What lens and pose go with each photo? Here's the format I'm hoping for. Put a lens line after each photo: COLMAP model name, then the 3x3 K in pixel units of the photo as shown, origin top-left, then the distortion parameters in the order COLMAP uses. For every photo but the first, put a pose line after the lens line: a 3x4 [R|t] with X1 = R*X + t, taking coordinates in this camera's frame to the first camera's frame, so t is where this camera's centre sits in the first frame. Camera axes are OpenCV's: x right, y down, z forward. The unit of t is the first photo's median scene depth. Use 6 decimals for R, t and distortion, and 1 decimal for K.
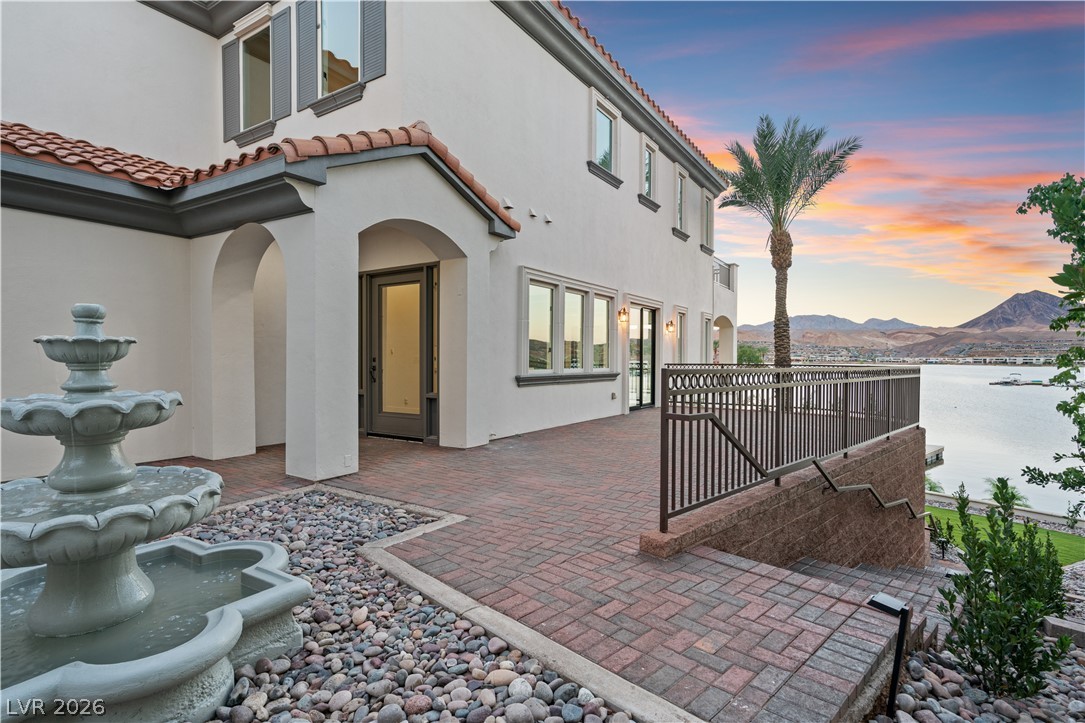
lens RADIAL K [[551.1, 0, 542.5], [0, 551.1, 364.3], [0, 0, 1]] dist [0.003308, 0.000455]
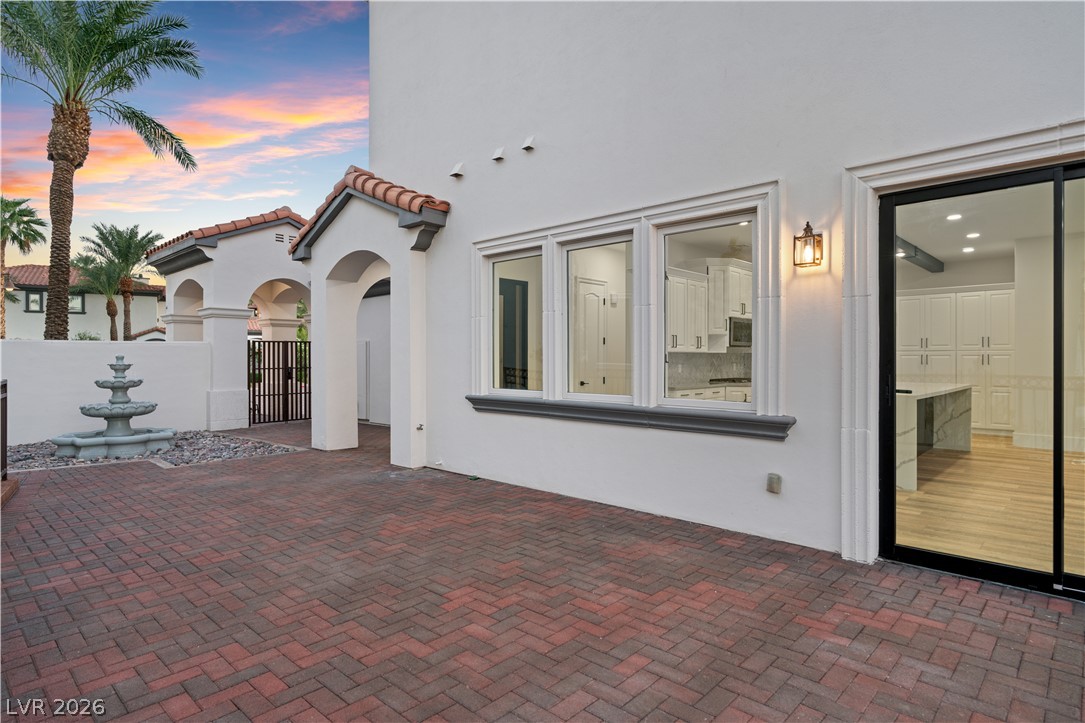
lens RADIAL K [[590.8, 0, 541.7], [0, 590.8, 361.2], [0, 0, 1]] dist [0.001582, 0.000263]
pose [[-0.177877, -0.002552, -0.984049, 0.410895], [-0.010323, 0.999946, -0.000727, -0.014350], [0.983998, 0.010029, -0.177894, 0.721783]]
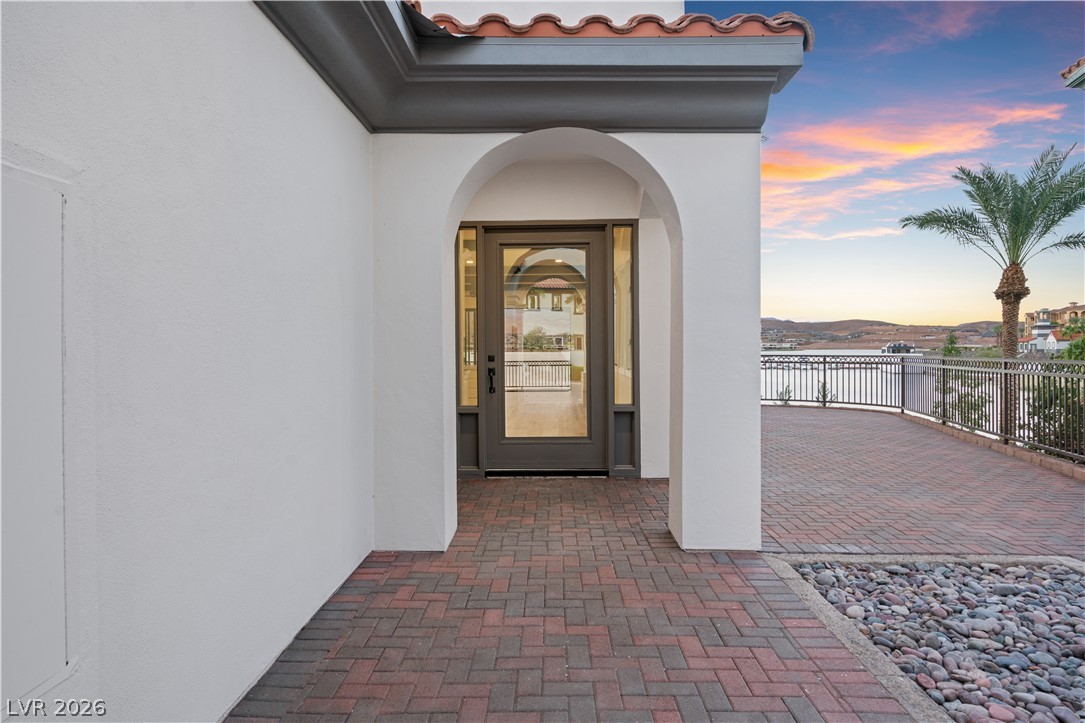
lens RADIAL K [[660.3, 0, 543.7], [0, 660.3, 351.9], [0, 0, 1]] dist [0.009025, 0.000629]
pose [[0.842501, -0.013766, 0.538520, -0.392916], [0.015666, 0.999877, 0.001051, -0.009296], [-0.538468, 0.007550, 0.842612, 0.182509]]
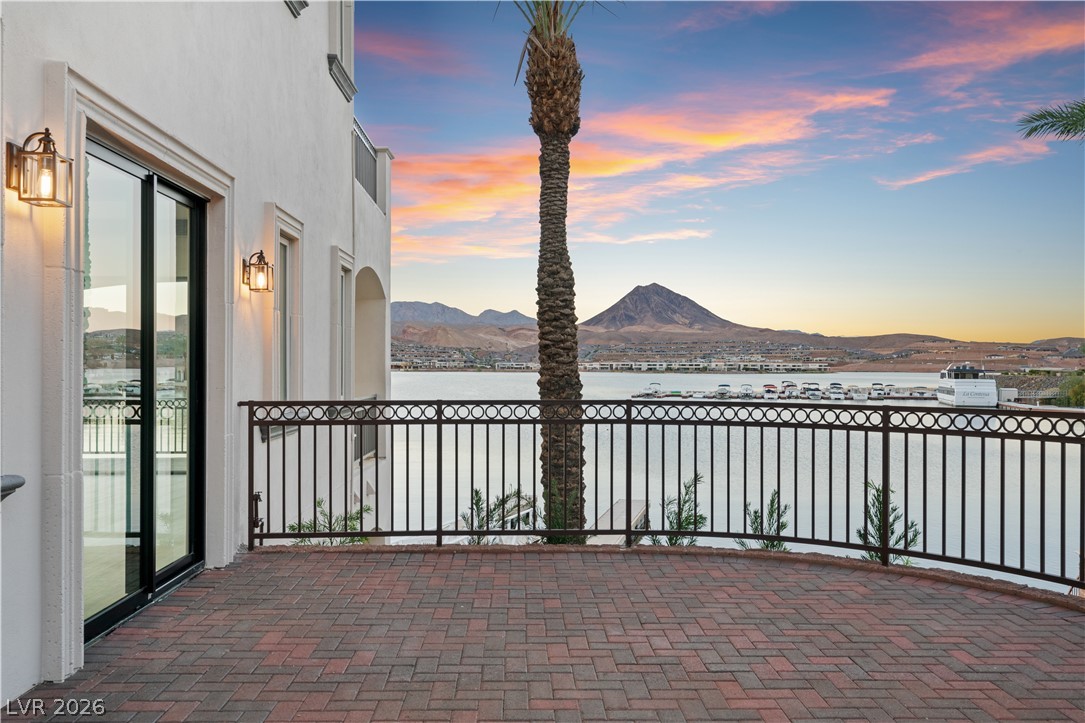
lens RADIAL K [[848.0, 0, 544.1], [0, 848.0, 365.1], [0, 0, 1]] dist [0.014719, 0.009315]
pose [[0.818540, -0.002216, 0.574445, 0.095286], [0.007286, 0.999952, -0.006525, -0.014746], [-0.574403, 0.009526, 0.818517, 0.528783]]
